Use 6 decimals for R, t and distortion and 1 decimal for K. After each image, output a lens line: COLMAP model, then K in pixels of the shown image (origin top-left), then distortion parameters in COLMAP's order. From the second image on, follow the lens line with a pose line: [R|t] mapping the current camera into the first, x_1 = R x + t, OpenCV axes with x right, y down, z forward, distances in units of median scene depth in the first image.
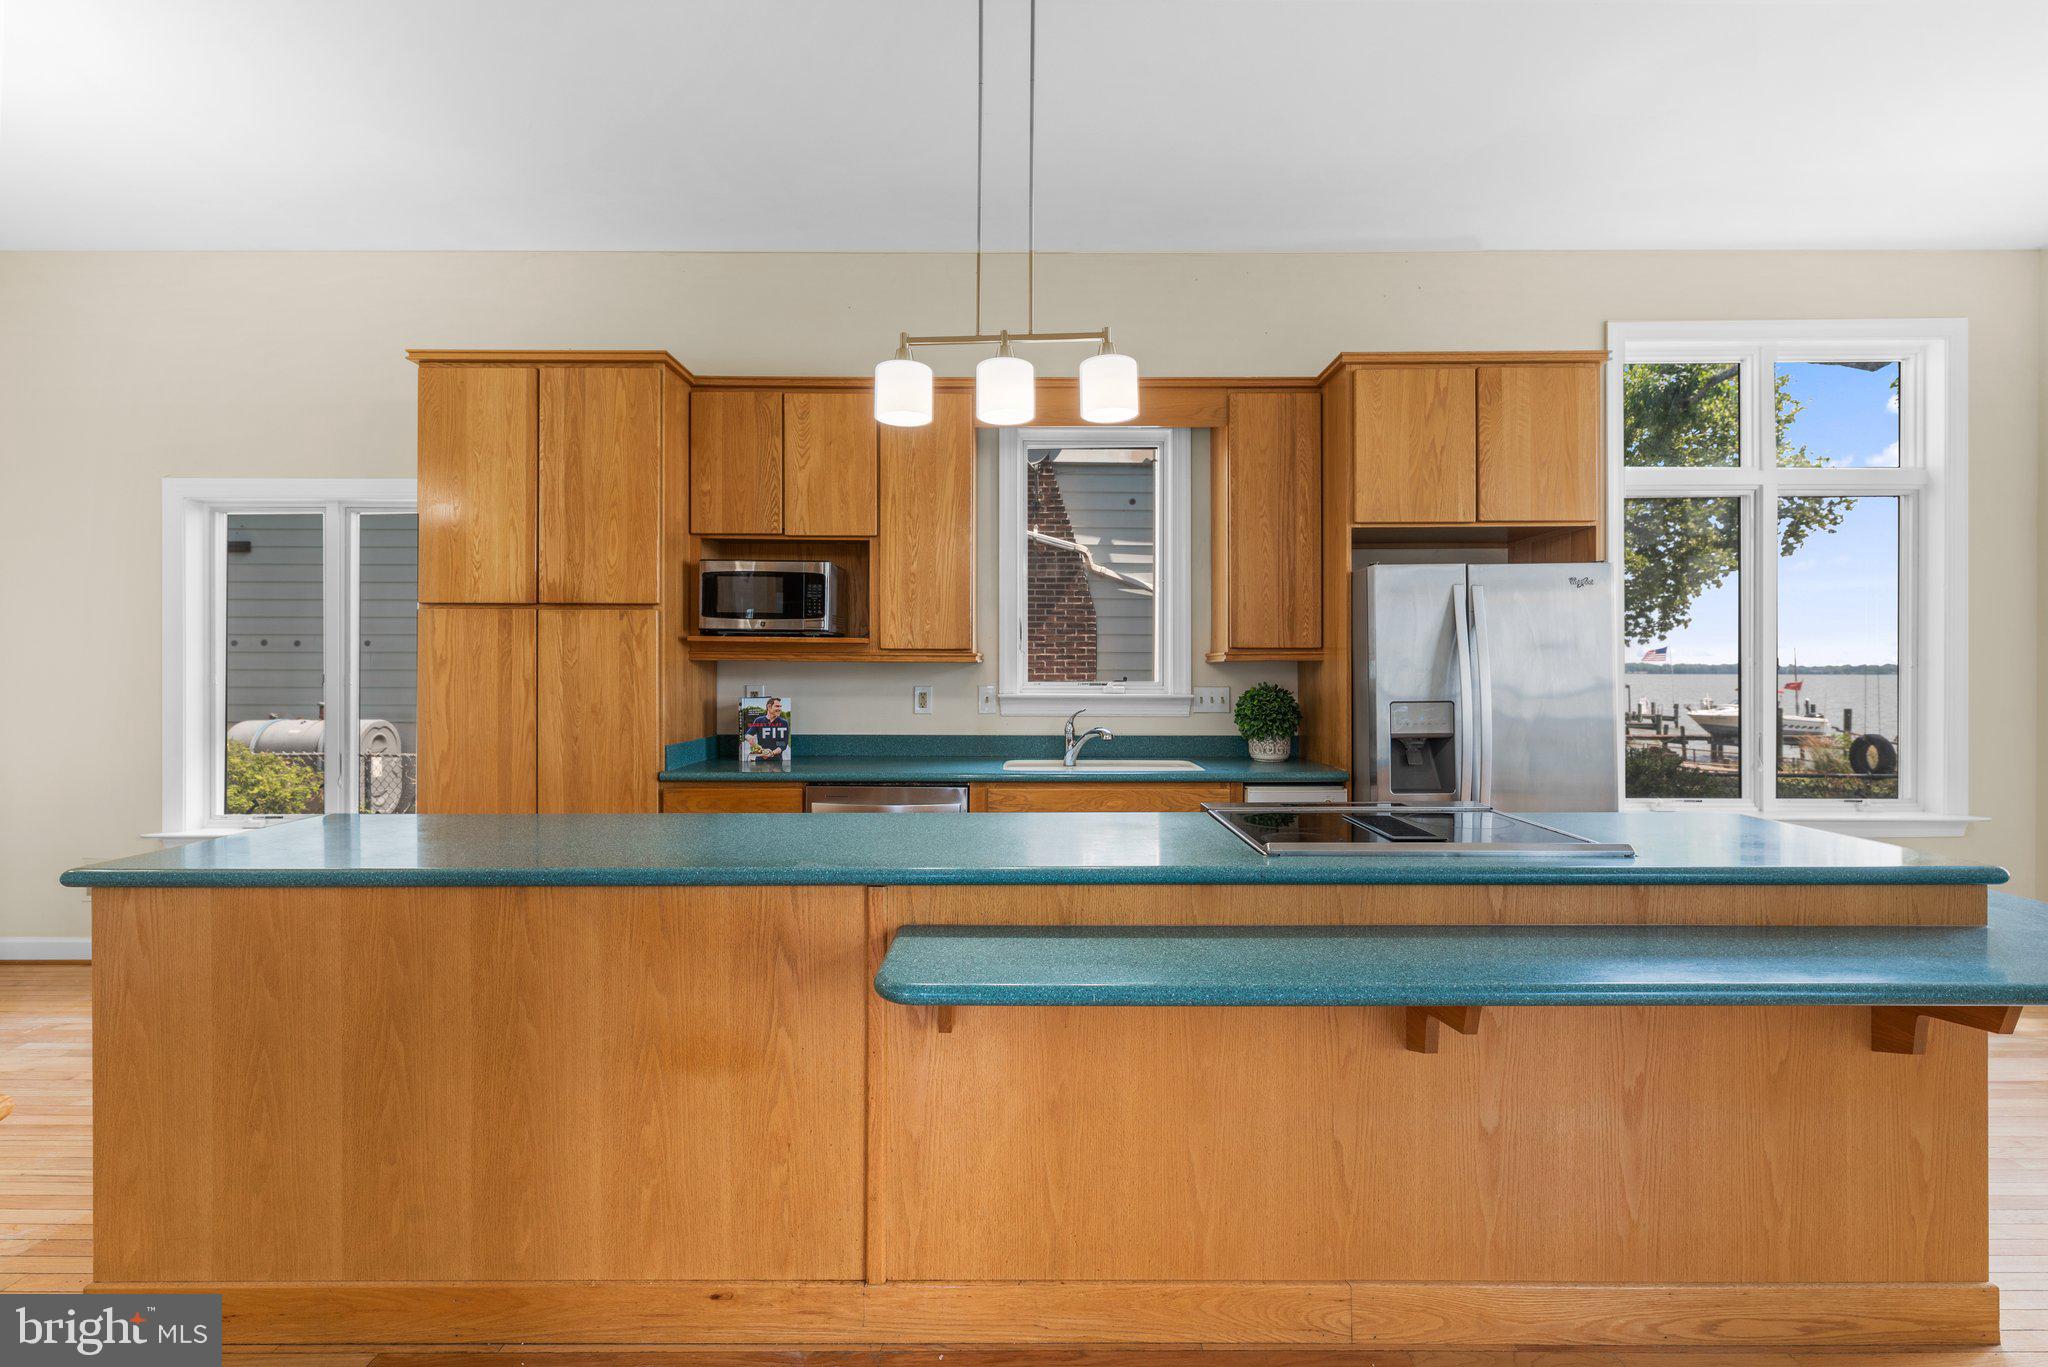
lens RADIAL K [[914.4, 0, 1026.1], [0, 914.4, 671.0], [0, 0, 1]] dist [0.000462, 0.000335]
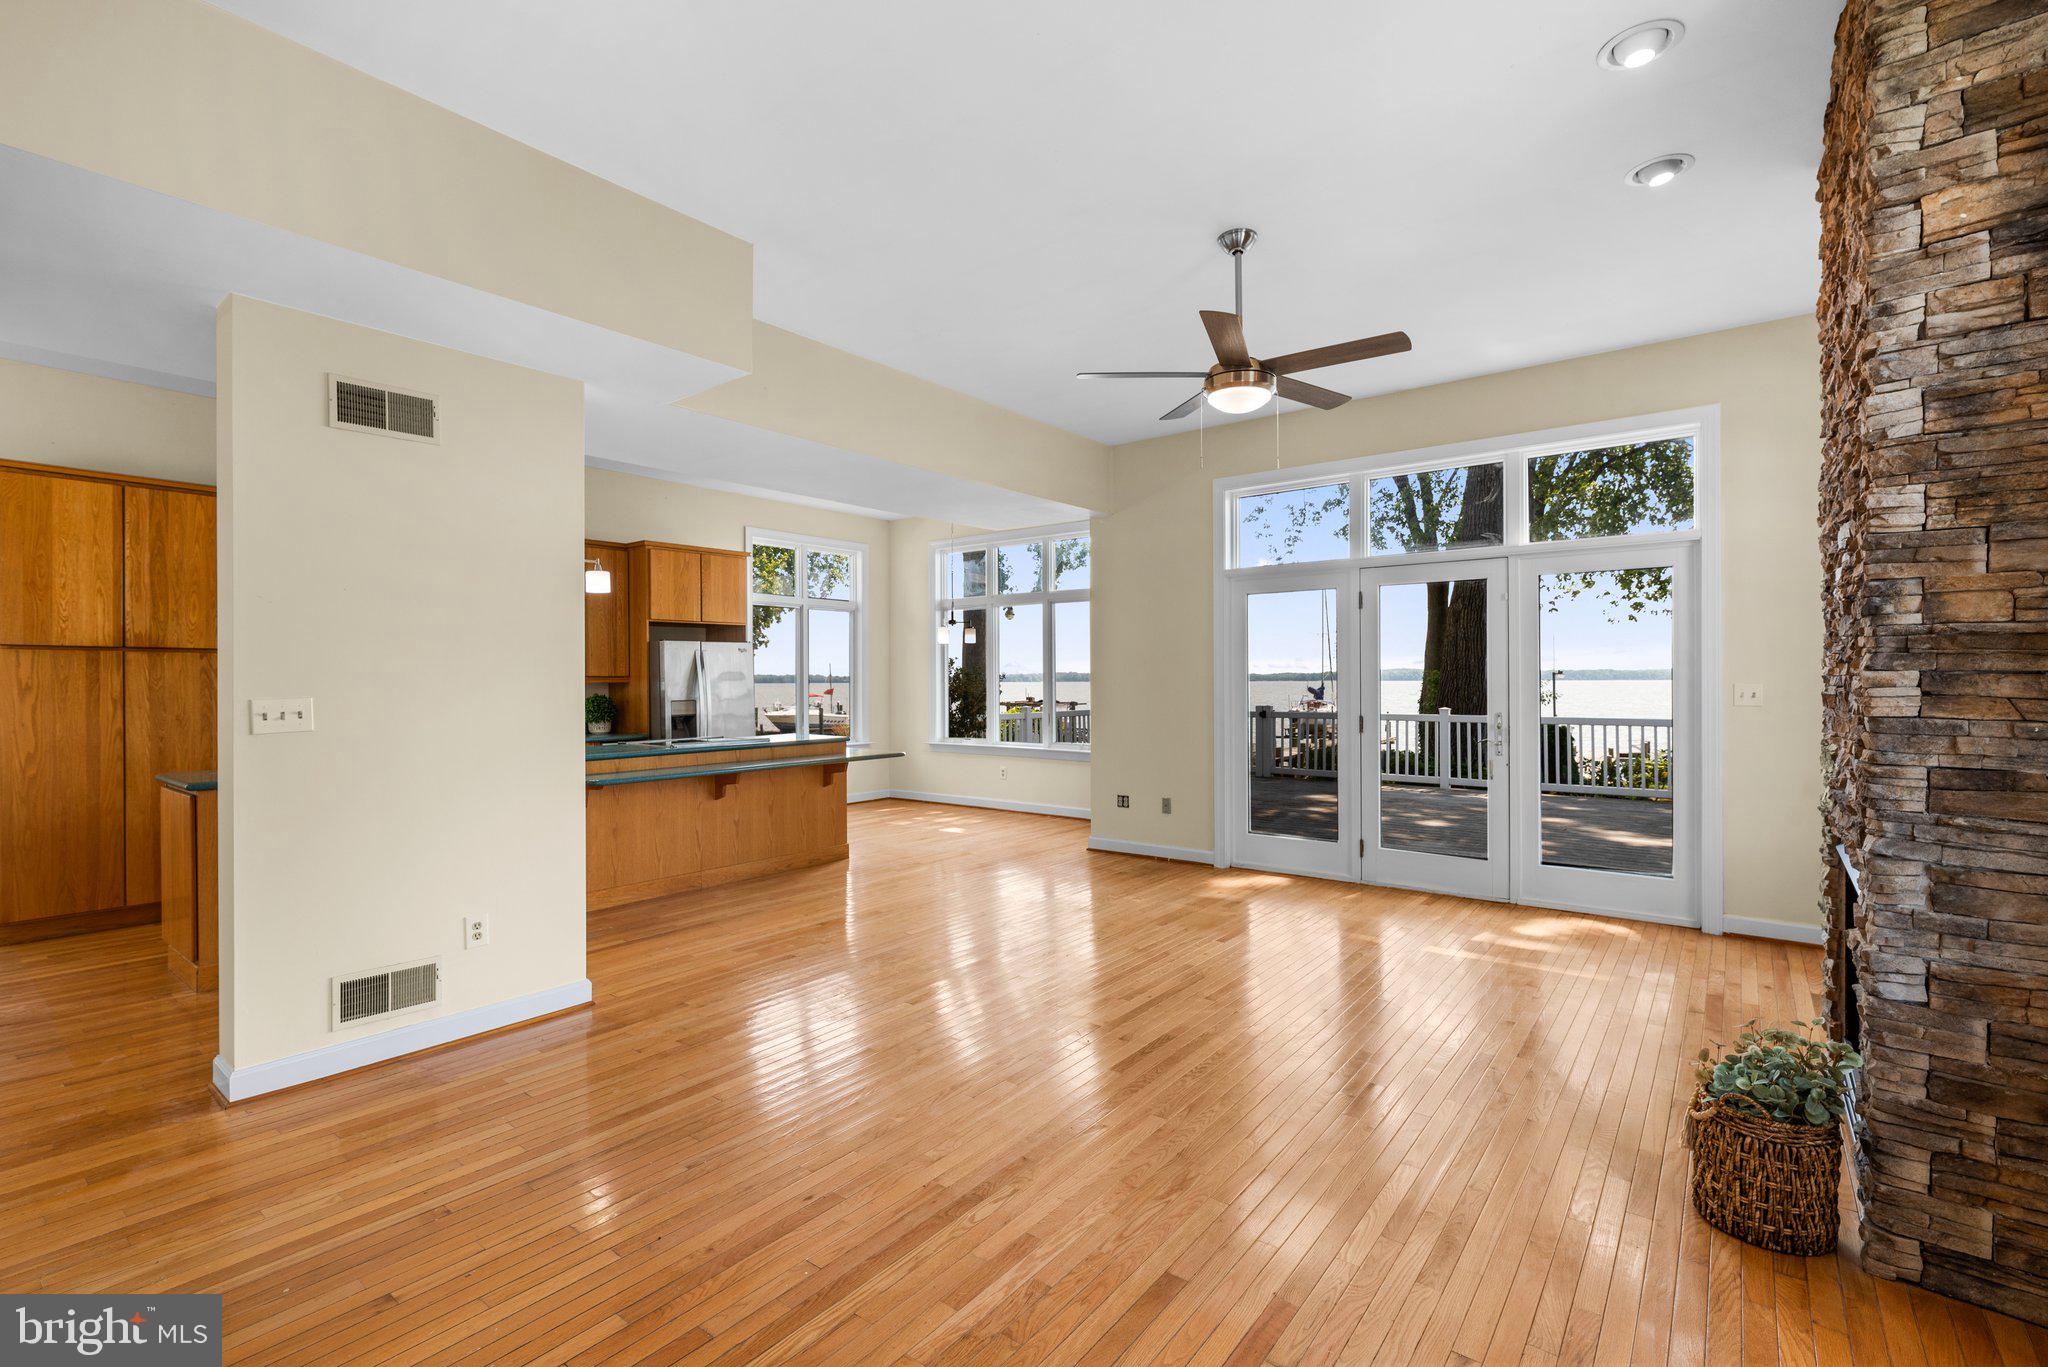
lens RADIAL K [[913.6, 0, 1024.0], [0, 913.6, 683.5], [0, 0, 1]] dist [0.004564, 0.000533]
pose [[0.617747, -0.006474, 0.786350, -0.800070], [0.004573, 0.999979, 0.004640, -0.016105], [-0.786363, 0.000729, 0.617764, -1.037250]]
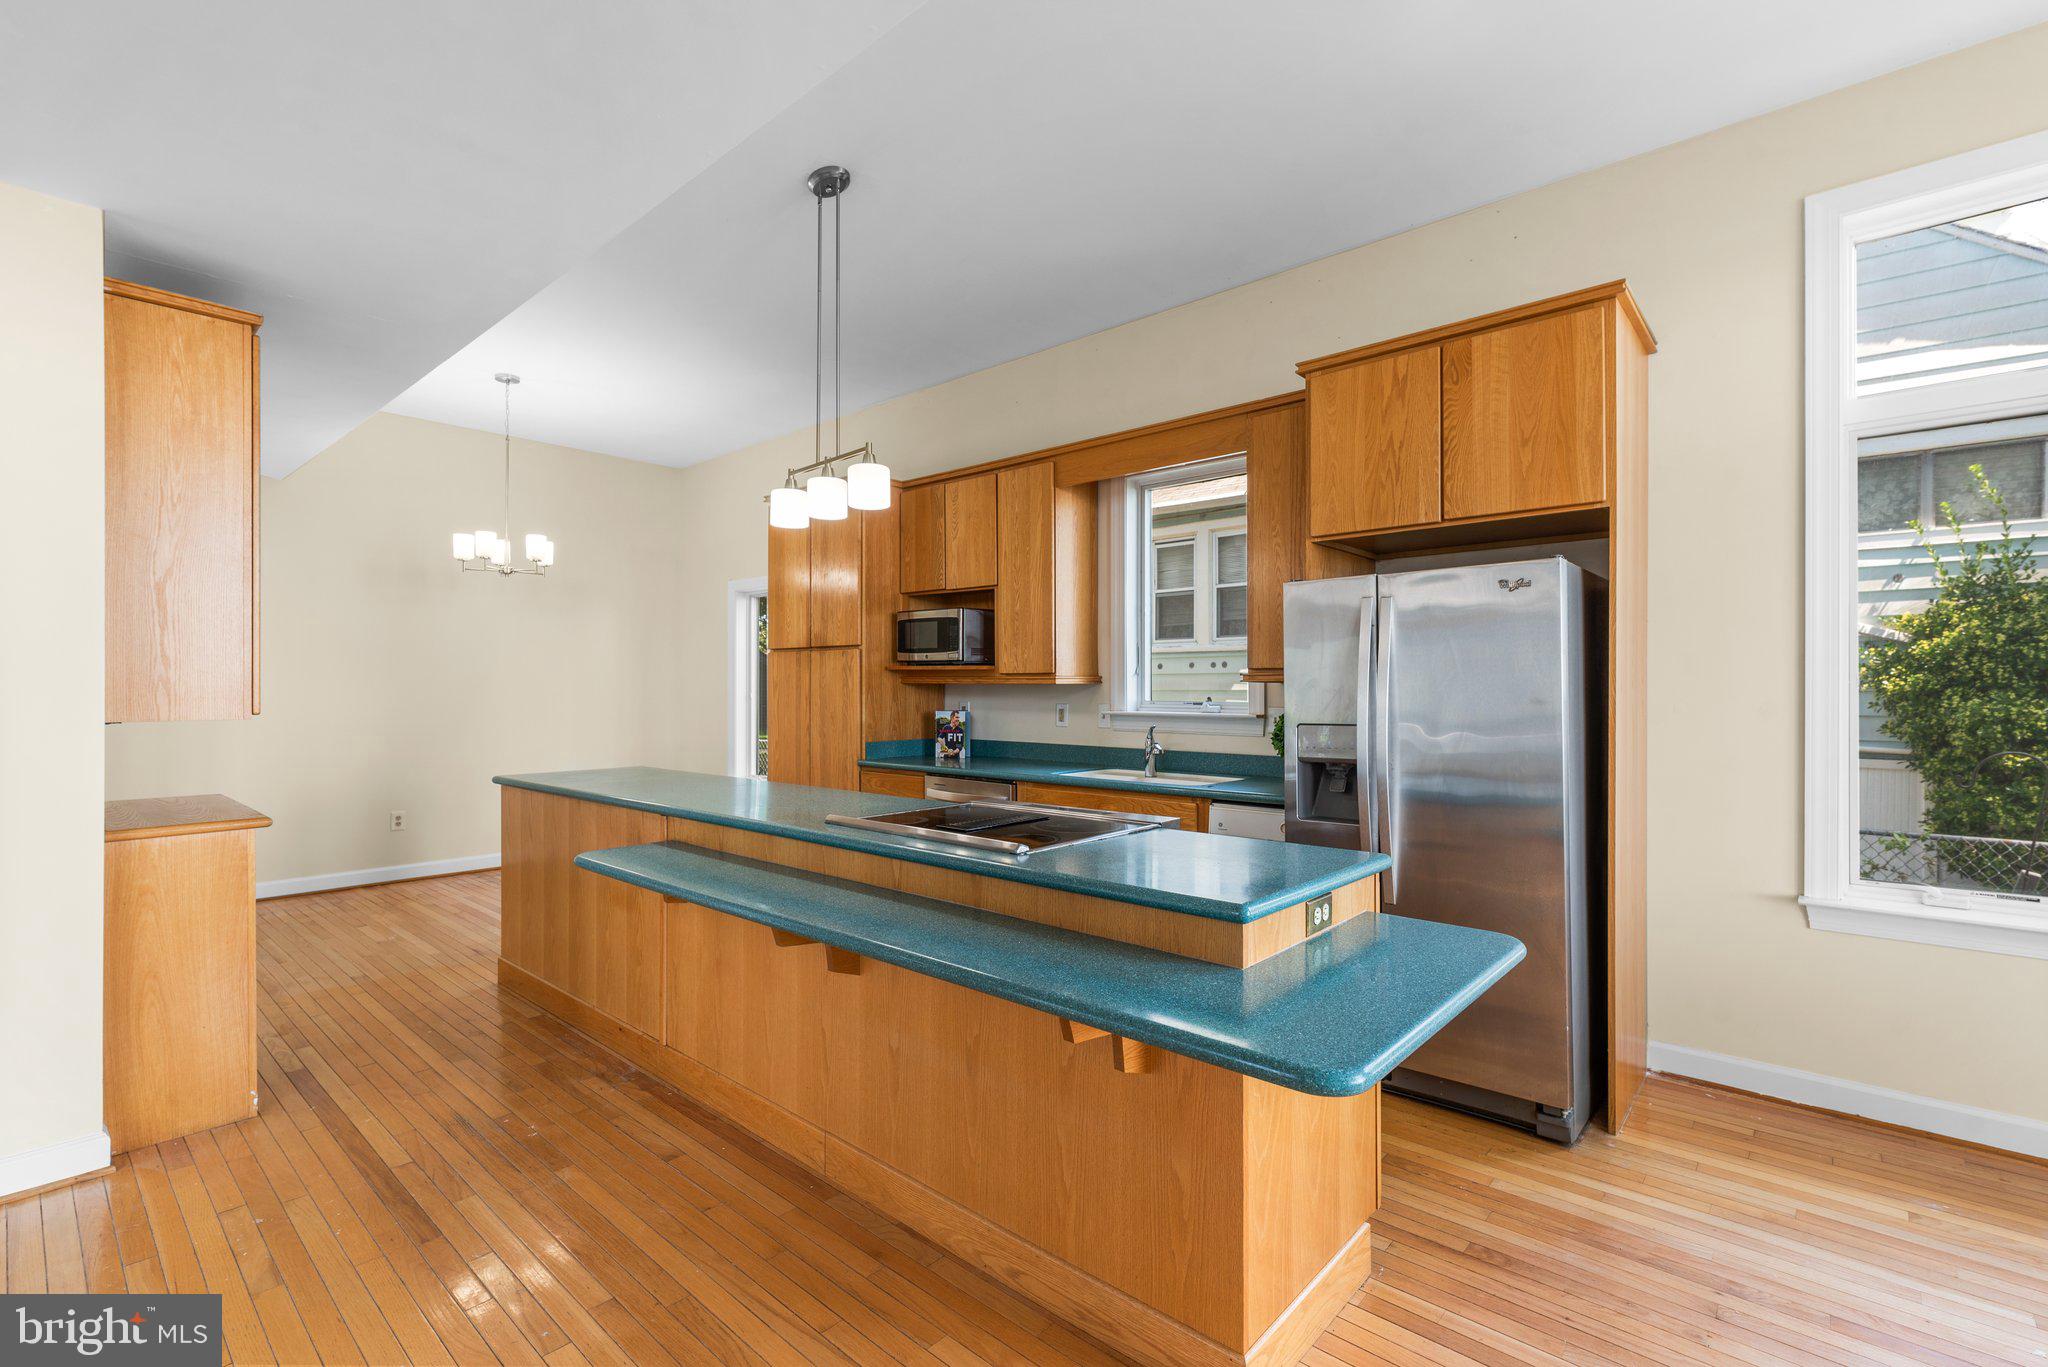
lens RADIAL K [[916.4, 0, 1024.0], [0, 916.4, 683.5], [0, 0, 1]] dist [-0.000607, 0.000124]
pose [[0.743289, -0.004198, -0.668957, 0.778789], [-0.000510, 0.999976, -0.006842, -0.001741], [0.668970, 0.005427, 0.743270, 0.084322]]
